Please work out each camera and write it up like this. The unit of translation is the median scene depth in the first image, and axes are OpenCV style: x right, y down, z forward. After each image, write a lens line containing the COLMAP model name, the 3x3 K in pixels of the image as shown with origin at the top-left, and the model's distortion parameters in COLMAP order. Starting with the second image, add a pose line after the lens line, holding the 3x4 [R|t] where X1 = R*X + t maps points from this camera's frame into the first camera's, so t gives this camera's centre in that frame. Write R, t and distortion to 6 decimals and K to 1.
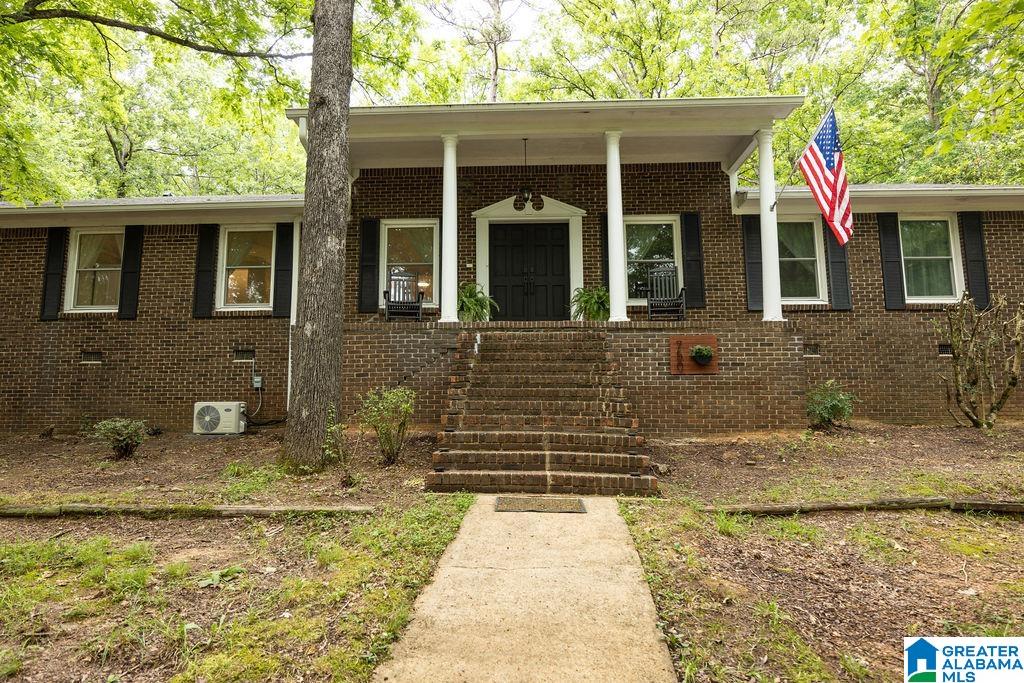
lens RADIAL K [[590.8, 0, 515.6], [0, 590.8, 340.0], [0, 0, 1]] dist [0.001600, 0.000152]
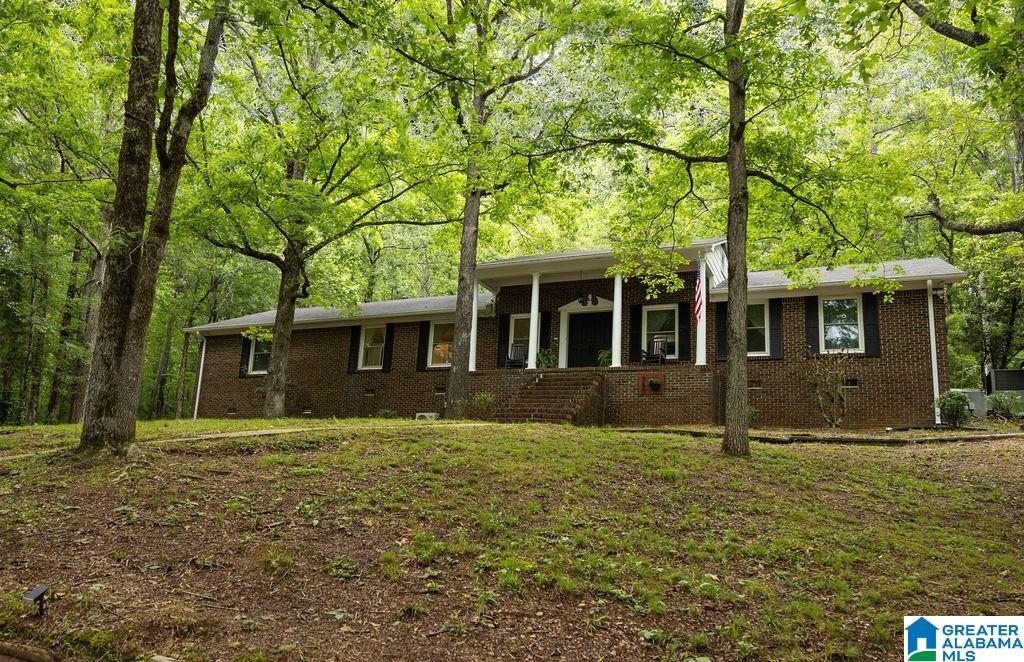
lens RADIAL K [[794.9, 0, 511.1], [0, 794.9, 330.3], [0, 0, 1]] dist [-0.000471, -0.000327]
pose [[0.925113, -0.035966, -0.377984, 0.692815], [-0.008640, 0.993252, -0.115657, 0.123353], [0.379593, 0.110262, 0.918559, -1.222557]]
